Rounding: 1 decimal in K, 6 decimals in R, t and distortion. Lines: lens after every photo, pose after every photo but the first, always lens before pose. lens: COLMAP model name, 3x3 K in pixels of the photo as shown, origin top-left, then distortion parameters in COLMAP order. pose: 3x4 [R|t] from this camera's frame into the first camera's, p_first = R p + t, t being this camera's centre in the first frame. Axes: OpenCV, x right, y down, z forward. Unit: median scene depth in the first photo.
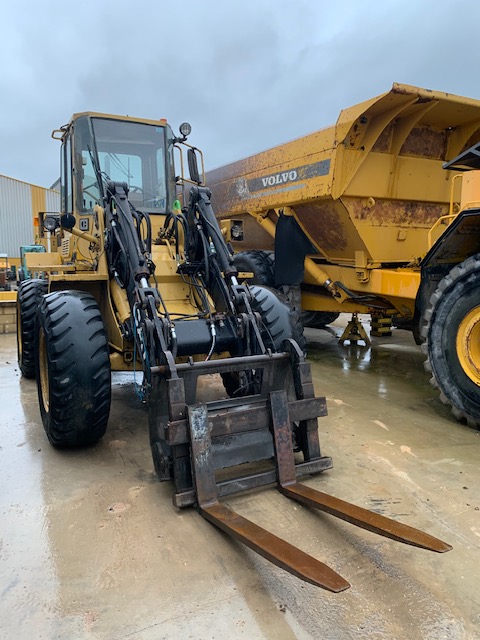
lens RADIAL K [[496.6, 0, 240.3], [0, 496.6, 319.8], [0, 0, 1]] dist [0.039192, -0.044274]
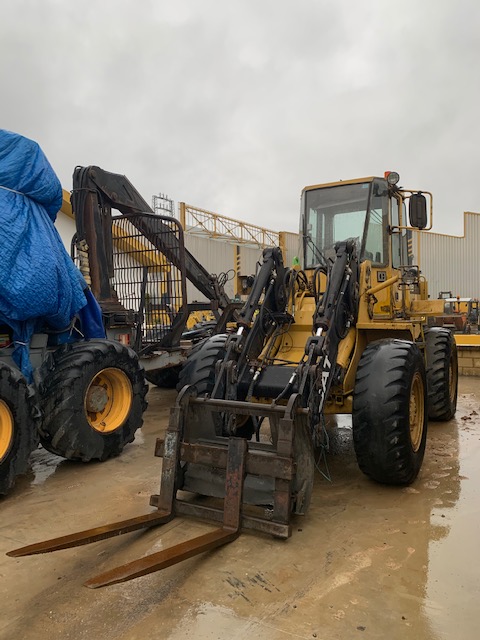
lens RADIAL K [[496.6, 0, 240.9], [0, 496.6, 319.6], [0, 0, 1]] dist [0.039192, -0.044274]
pose [[0.518767, 0.015218, -0.854780, 0.953963], [-0.086782, 0.995614, -0.034943, -0.069121], [0.850500, 0.092307, 0.517813, 0.420437]]
